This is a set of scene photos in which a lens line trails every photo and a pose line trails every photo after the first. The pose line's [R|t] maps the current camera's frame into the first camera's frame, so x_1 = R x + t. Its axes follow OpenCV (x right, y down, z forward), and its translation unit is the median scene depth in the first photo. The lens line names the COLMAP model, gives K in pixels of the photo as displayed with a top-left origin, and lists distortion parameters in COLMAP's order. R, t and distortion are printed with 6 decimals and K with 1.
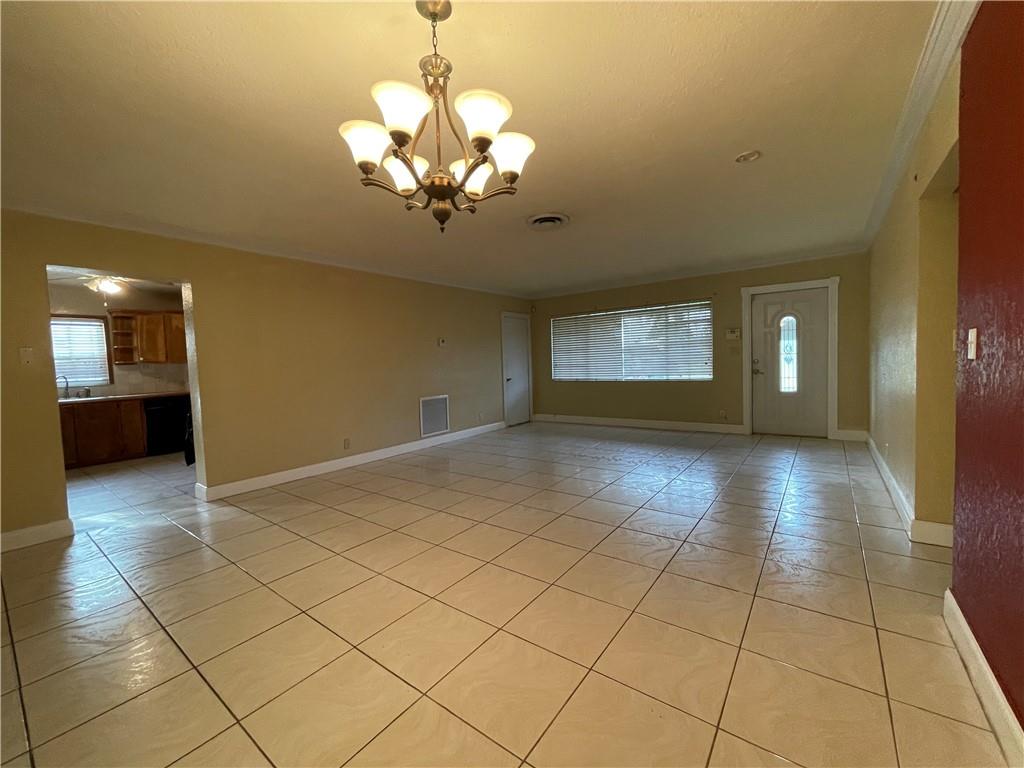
lens RADIAL K [[411.8, 0, 510.6], [0, 411.8, 378.9], [0, 0, 1]] dist [0.009537, -0.000044]
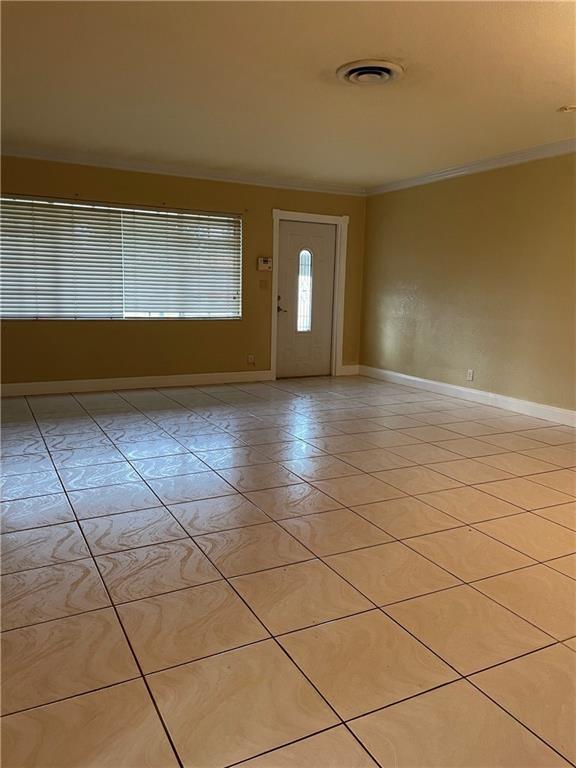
lens RADIAL K [[577.6, 0, 293.1], [0, 577.6, 381.7], [0, 0, 1]] dist [0.031127, -0.005697]
pose [[0.406738, -0.097051, 0.908375, -0.511791], [-0.000367, 0.994324, 0.106398, 0.005299], [-0.913545, -0.043609, 0.404394, 0.447318]]
